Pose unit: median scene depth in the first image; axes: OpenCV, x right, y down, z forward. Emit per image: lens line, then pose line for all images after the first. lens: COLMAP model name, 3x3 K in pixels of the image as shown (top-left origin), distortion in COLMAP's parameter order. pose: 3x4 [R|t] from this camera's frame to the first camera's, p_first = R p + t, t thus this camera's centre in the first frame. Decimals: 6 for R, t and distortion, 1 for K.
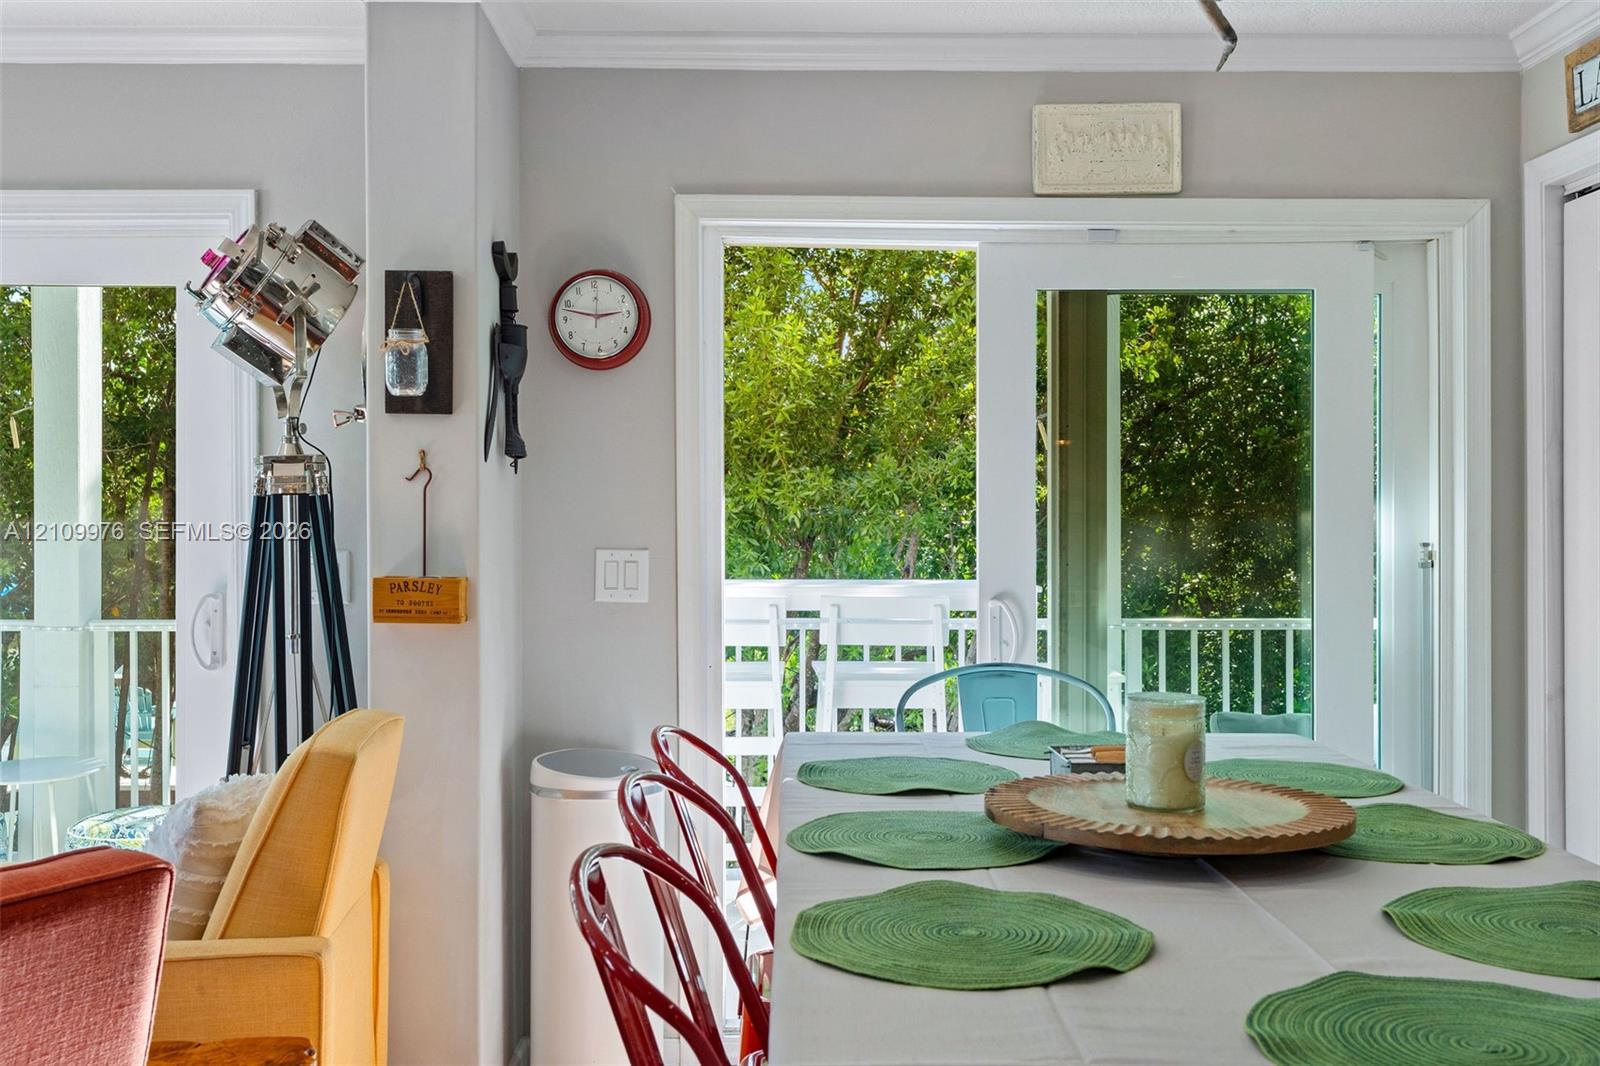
lens RADIAL K [[1581.7, 0, 800.0], [0, 1581.7, 529.0], [0, 0, 1]] dist [0.014667, 0.000000]
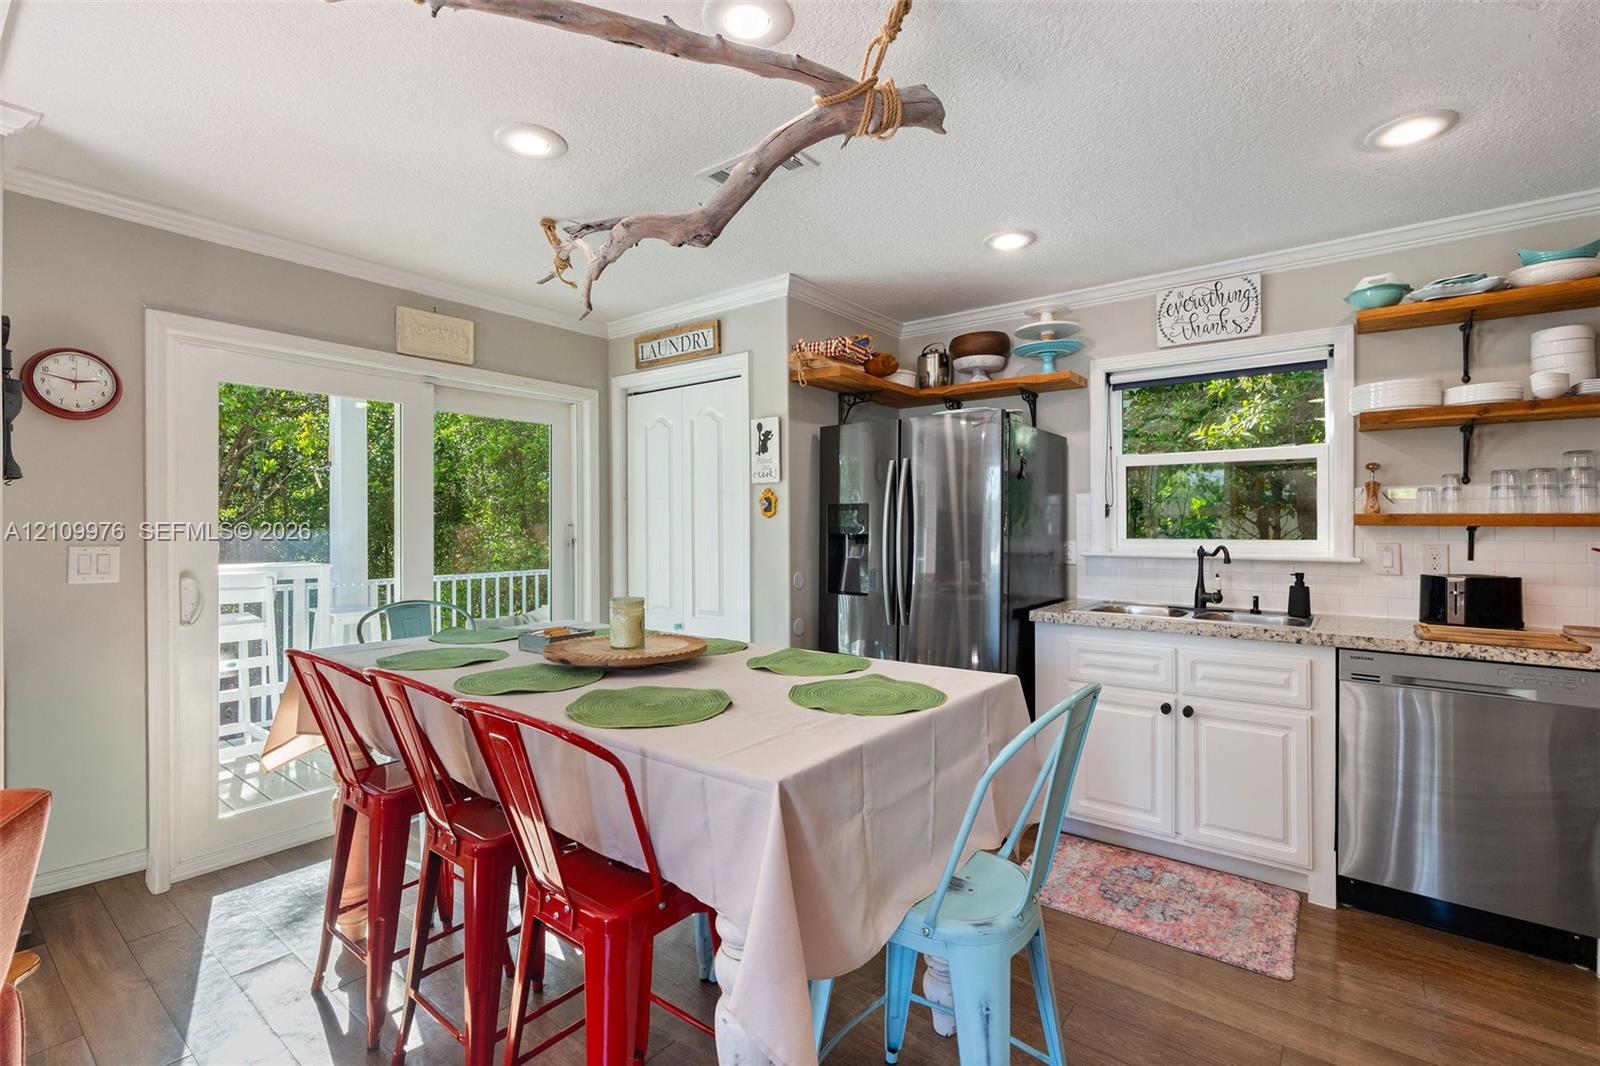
lens RADIAL K [[733.7, 0, 804.8], [0, 733.7, 526.4], [0, 0, 1]] dist [0.002026, 0.000633]
pose [[0.608954, -0.003480, 0.793198, -0.252731], [0.011854, 0.999919, -0.004714, 0.005509], [-0.793117, 0.012273, 0.608946, 0.085927]]
